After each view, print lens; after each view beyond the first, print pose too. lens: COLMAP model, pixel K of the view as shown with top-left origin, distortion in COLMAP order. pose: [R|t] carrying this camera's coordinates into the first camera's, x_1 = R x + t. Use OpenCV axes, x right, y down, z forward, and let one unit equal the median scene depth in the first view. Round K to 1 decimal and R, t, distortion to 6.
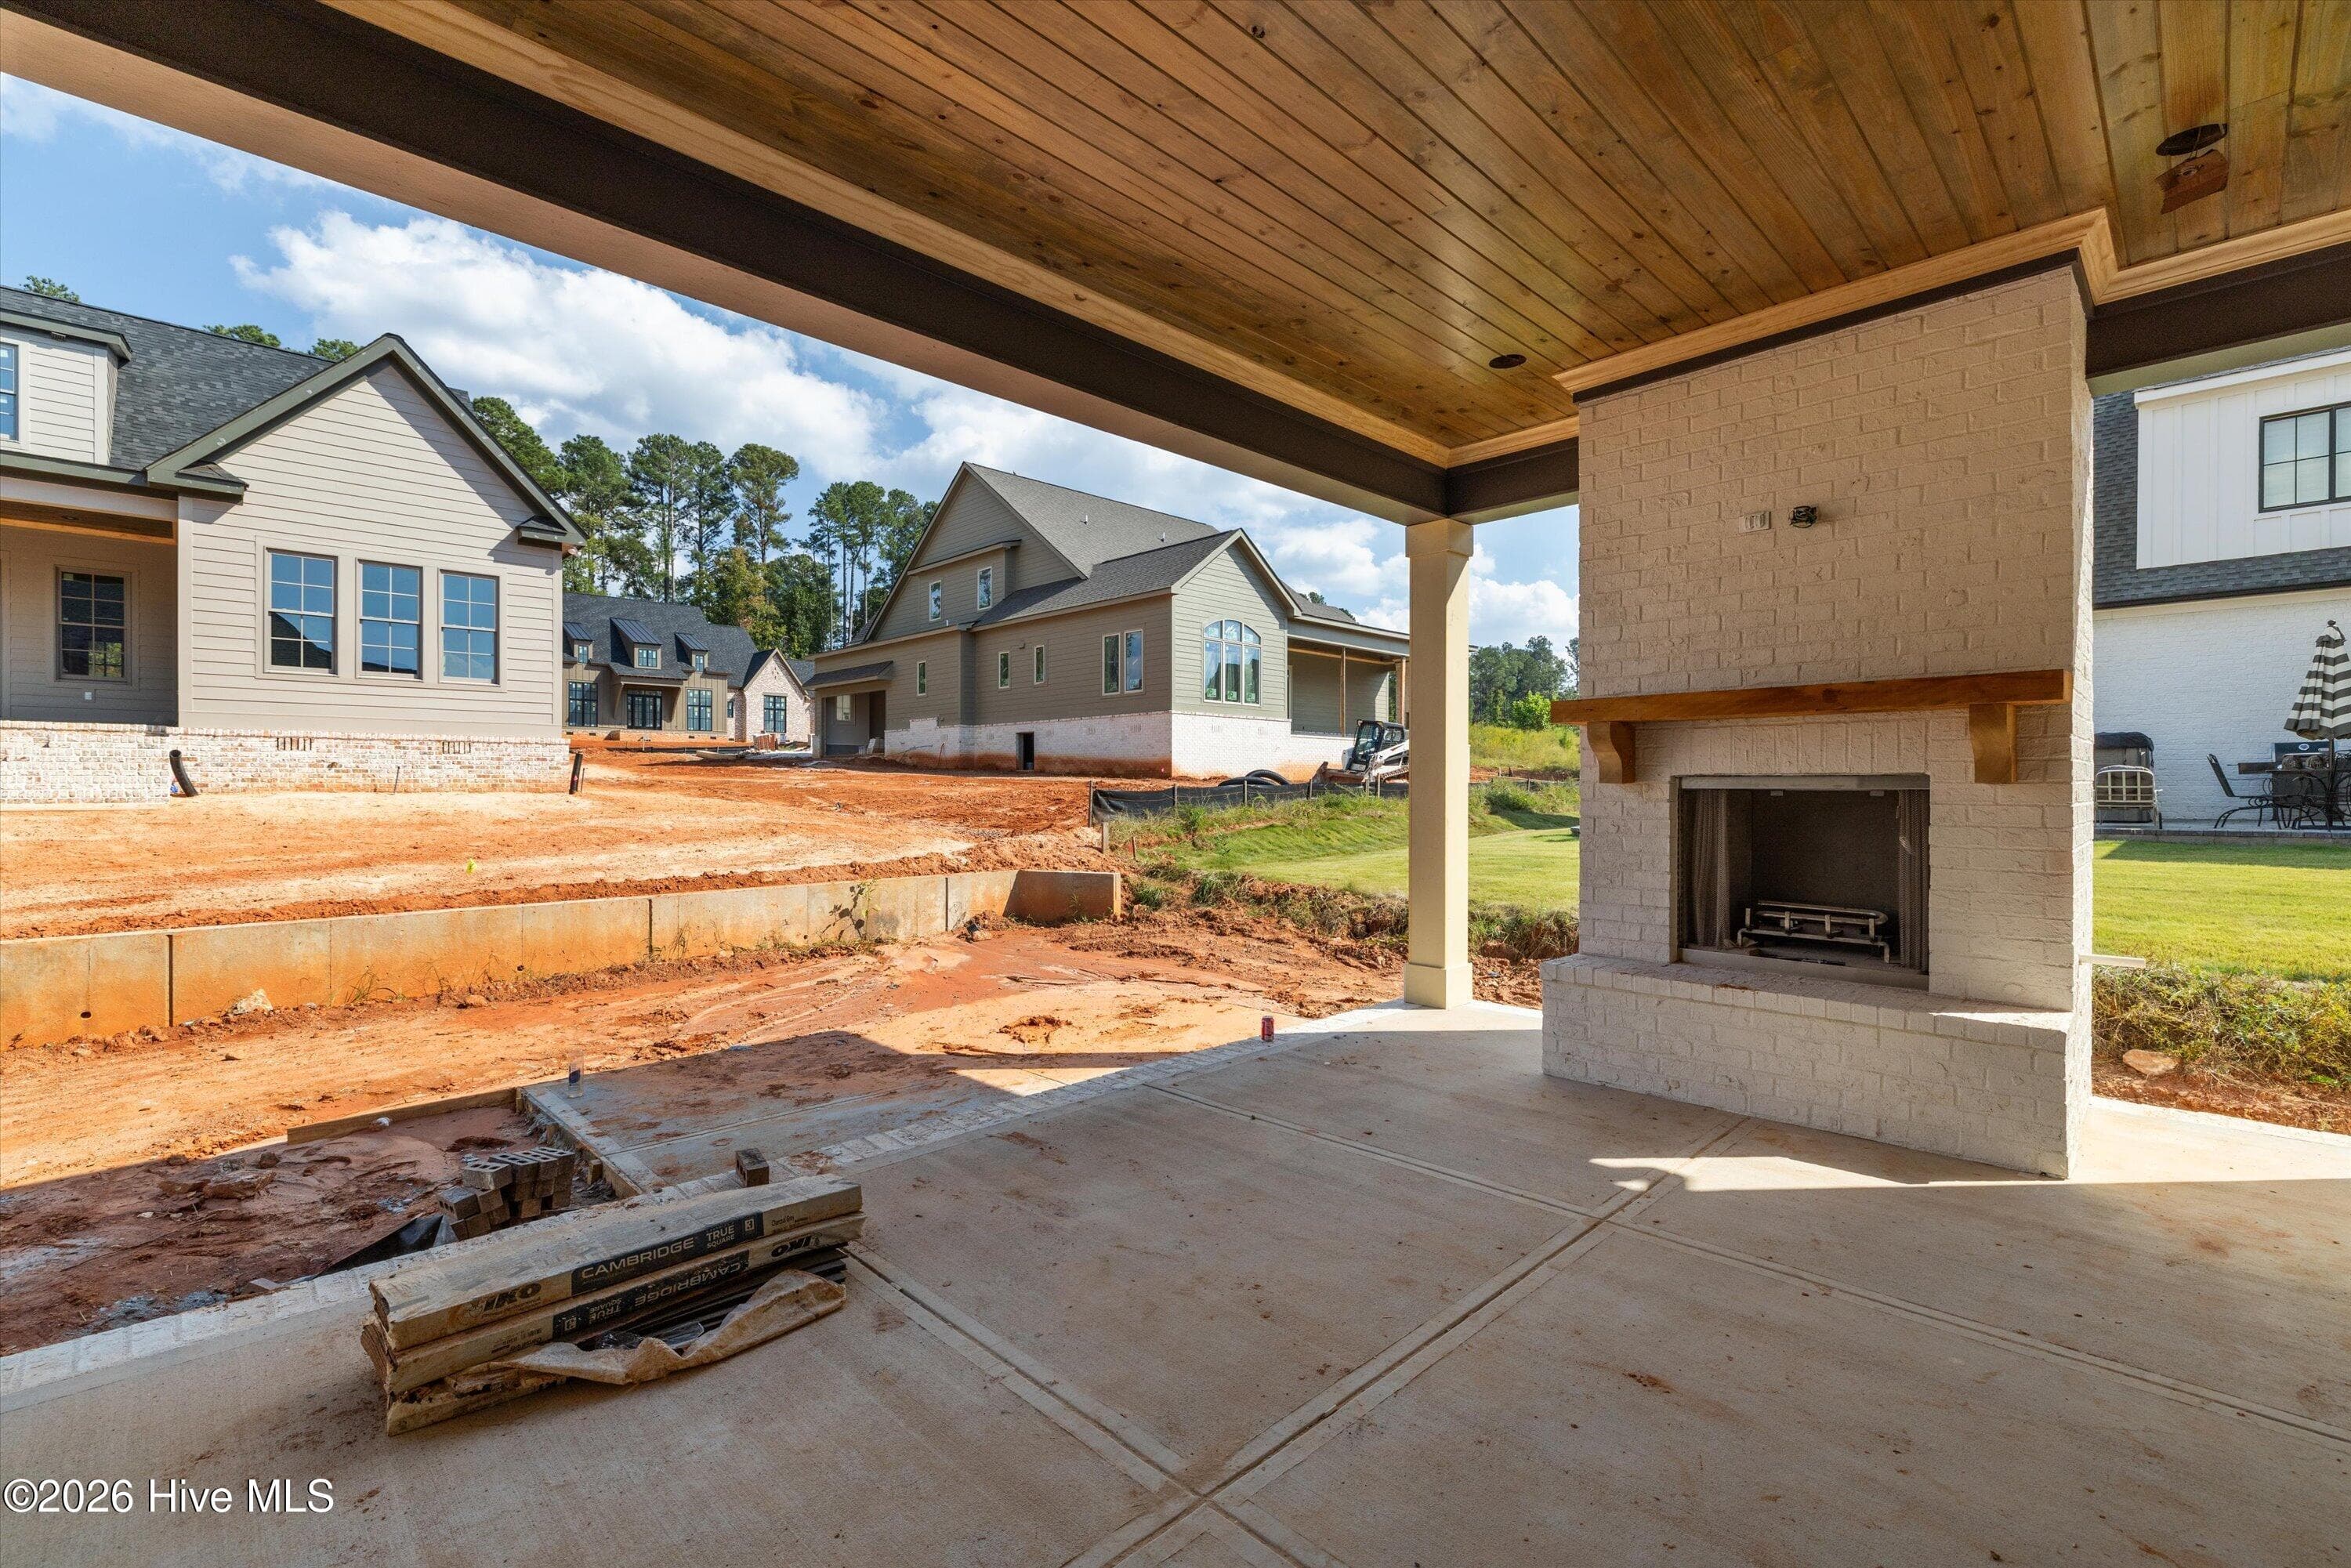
lens RADIAL K [[1011.4, 0, 1175.5], [0, 1011.4, 784.0], [0, 0, 1]] dist [-0.002897, 0.001582]
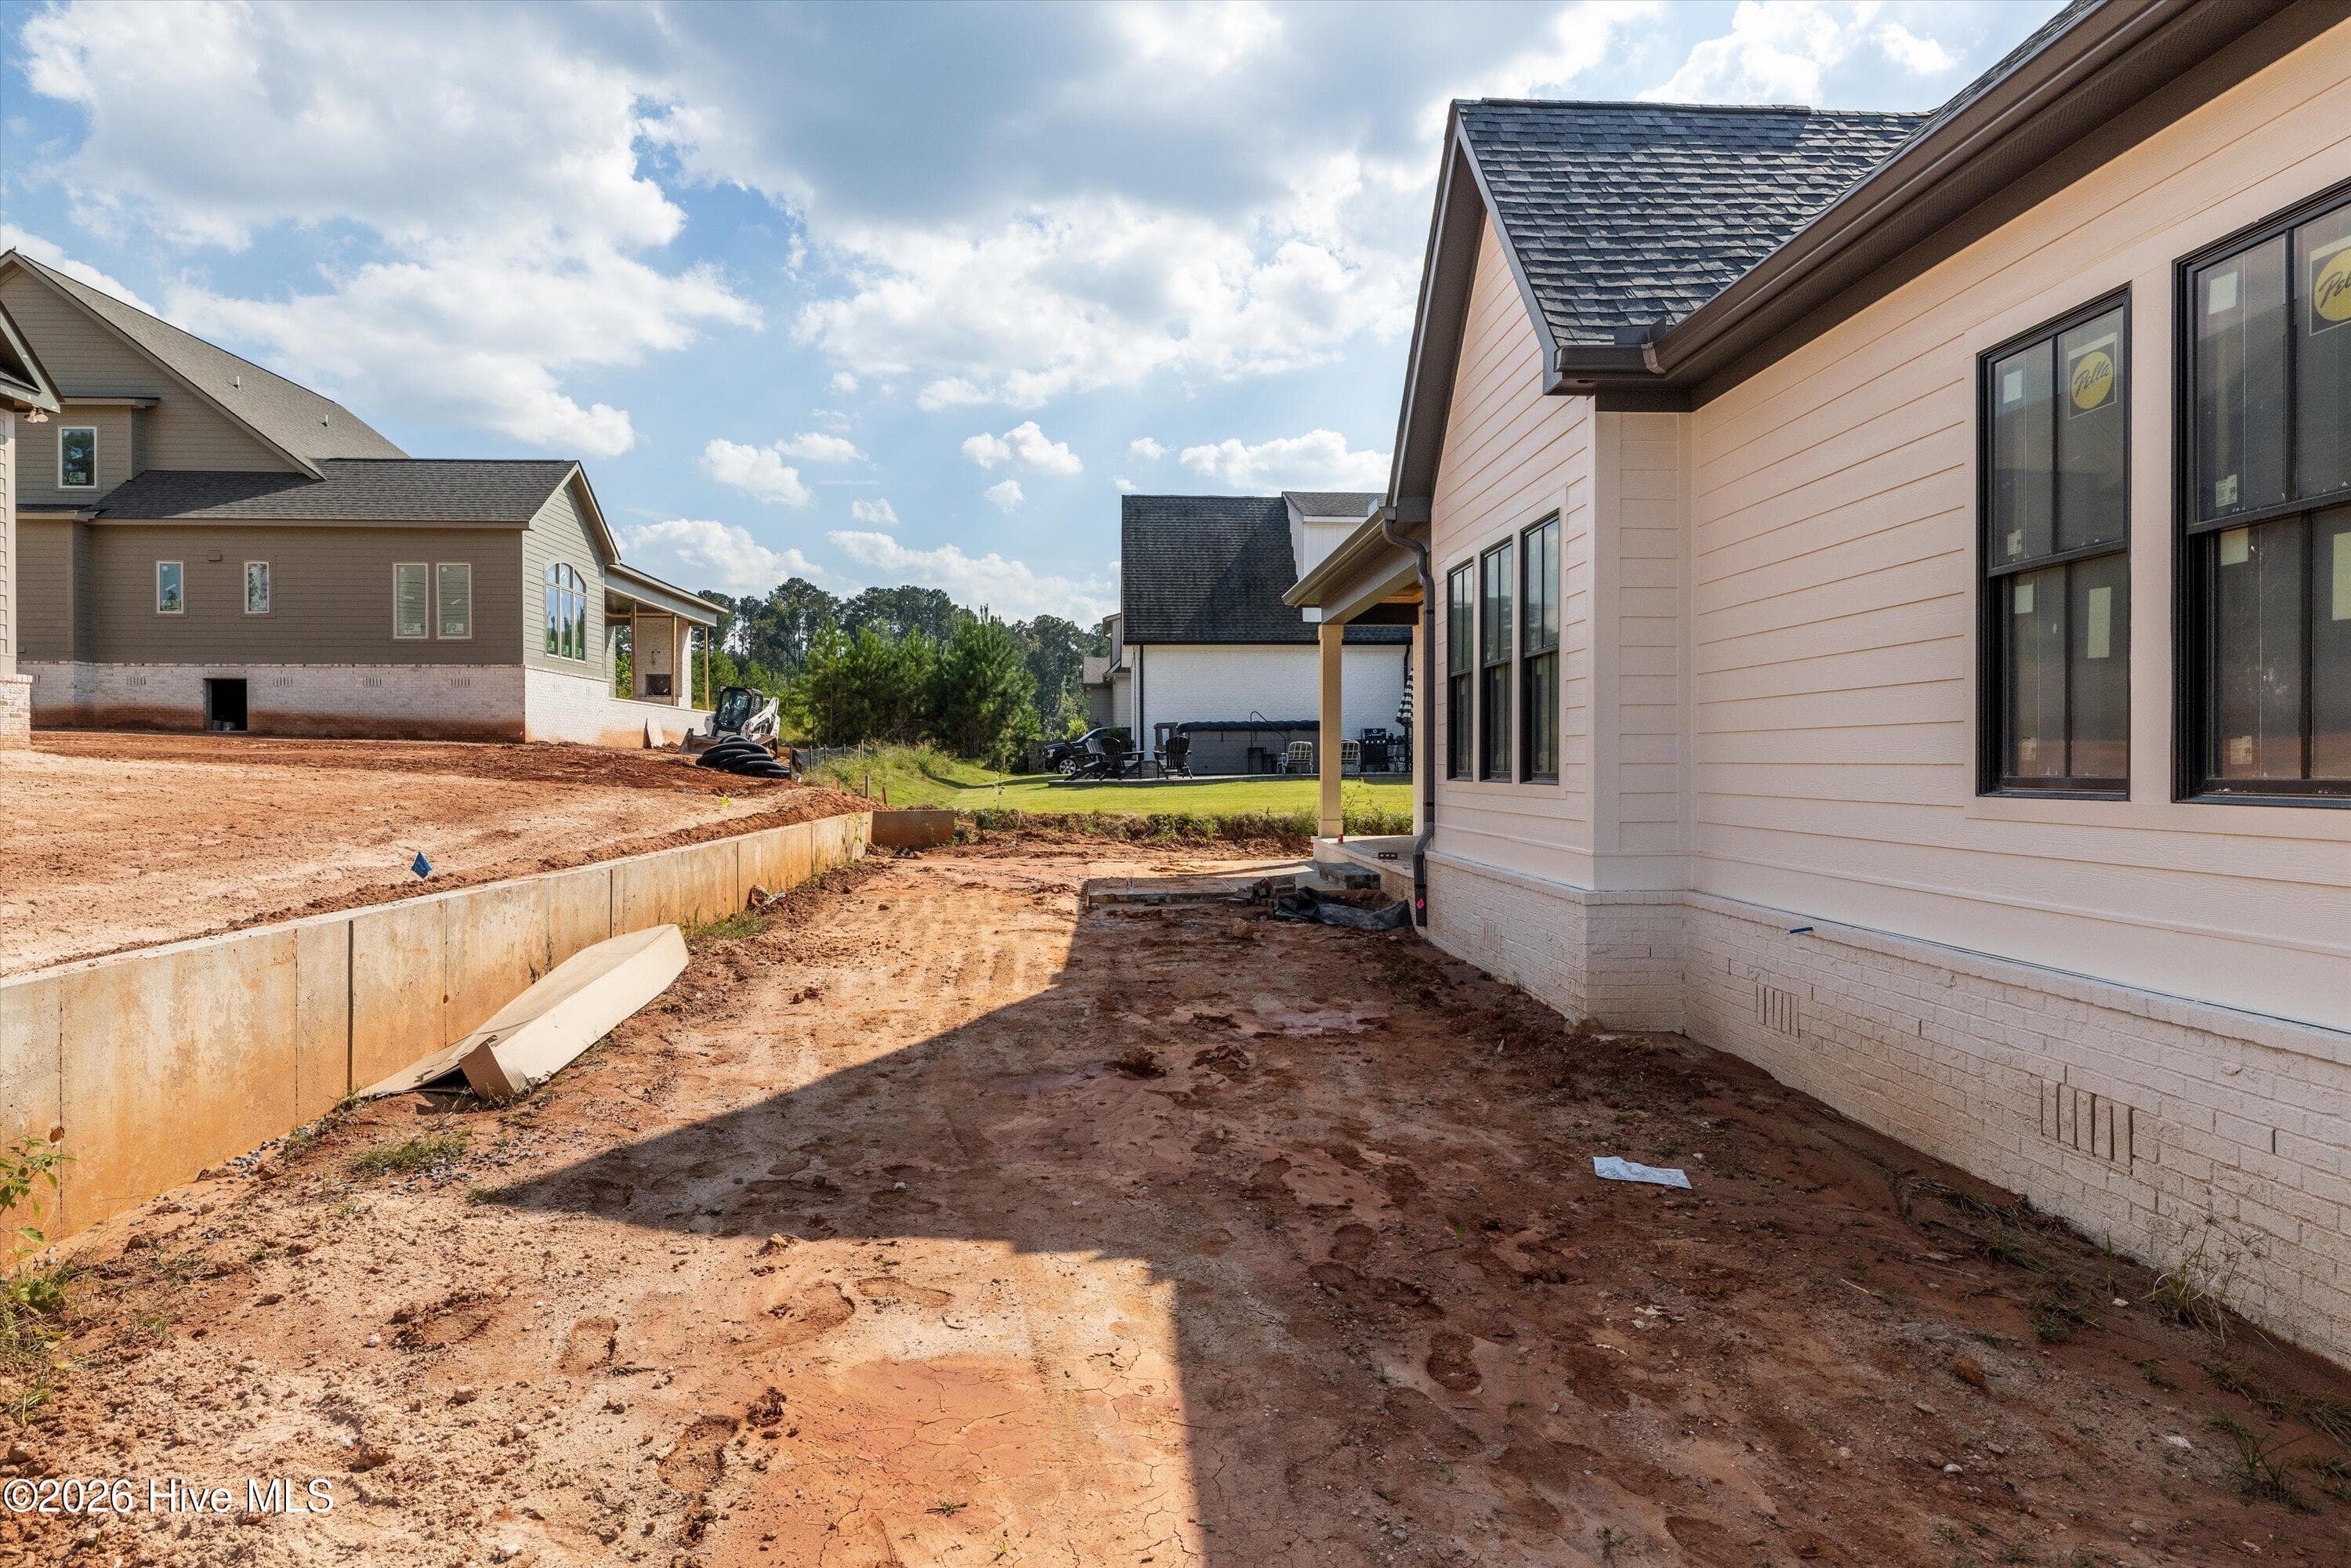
lens RADIAL K [[1323.6, 0, 1169.0], [0, 1323.6, 777.3], [0, 0, 1]] dist [-0.001492, -0.000655]
pose [[0.644004, -0.008467, 0.764976, -2.069308], [-0.000720, 0.999932, 0.011673, 0.039114], [-0.765022, -0.008068, 0.643953, -0.606263]]
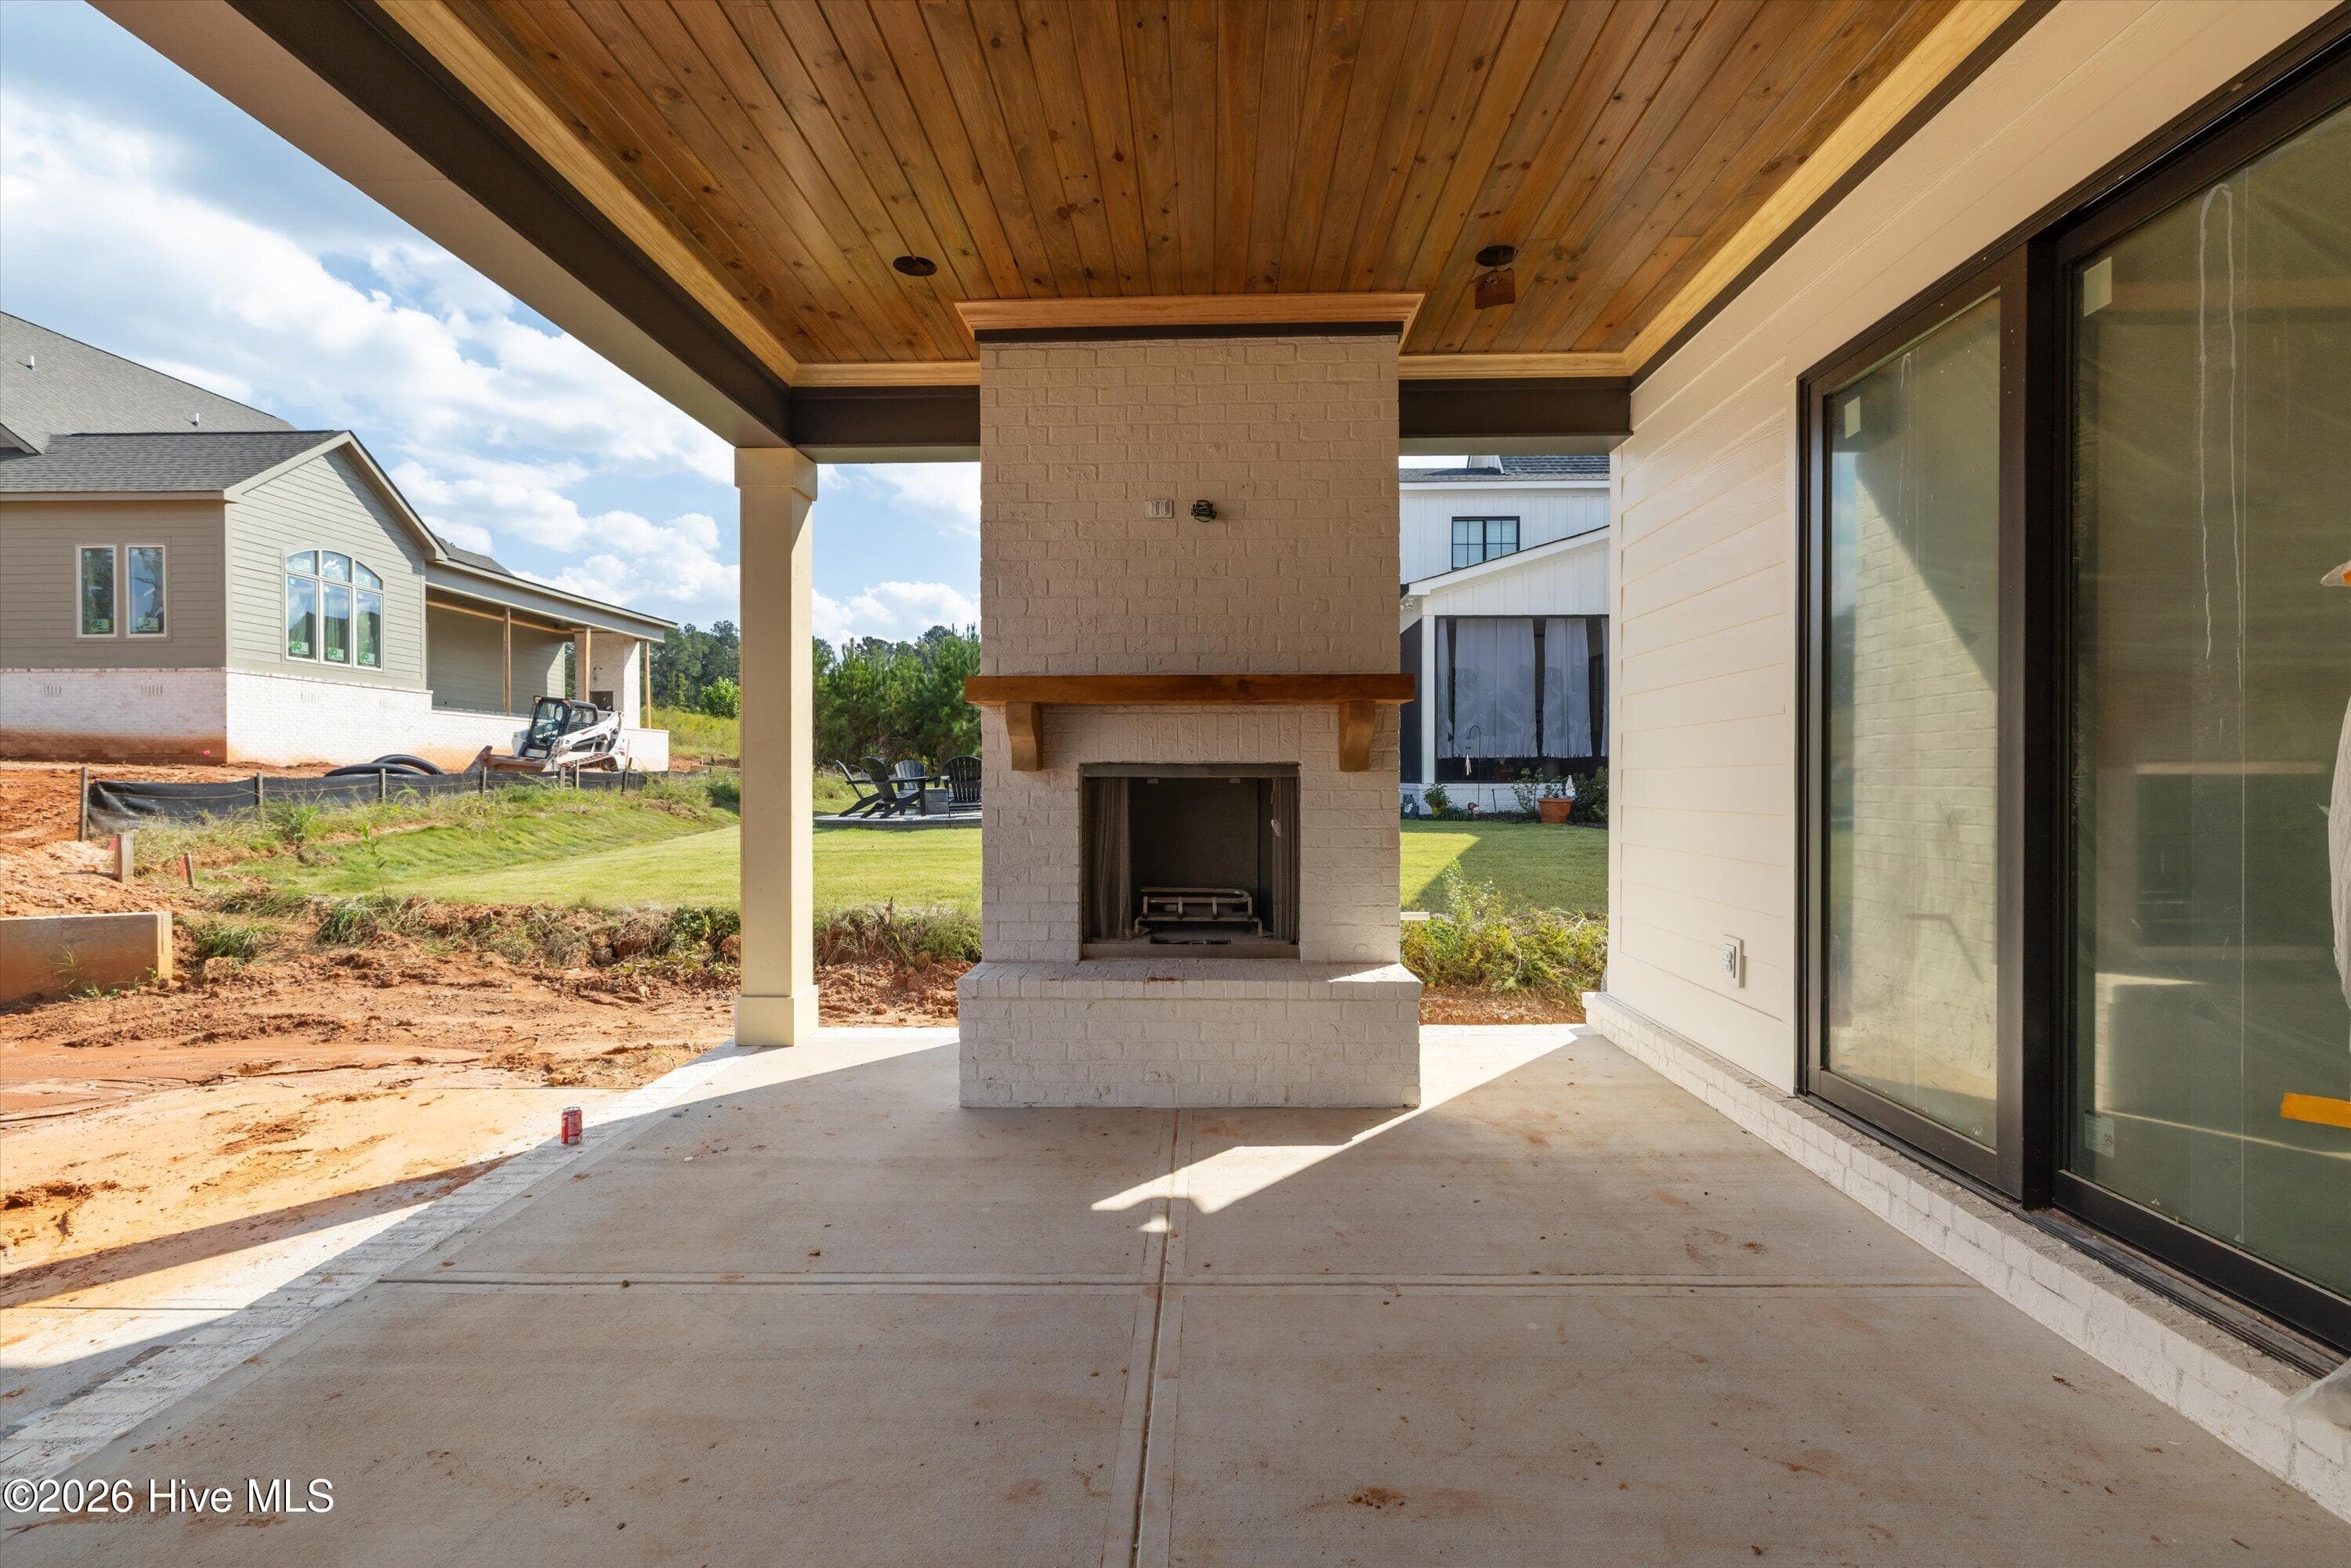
lens RADIAL K [[1011.4, 0, 1175.5], [0, 1011.4, 784.0], [0, 0, 1]] dist [-0.002897, 0.001582]
pose [[0.719791, -0.005922, 0.694166, -0.066462], [-0.000806, 0.999956, 0.009367, 0.001630], [-0.694191, -0.007302, 0.719754, 0.164662]]
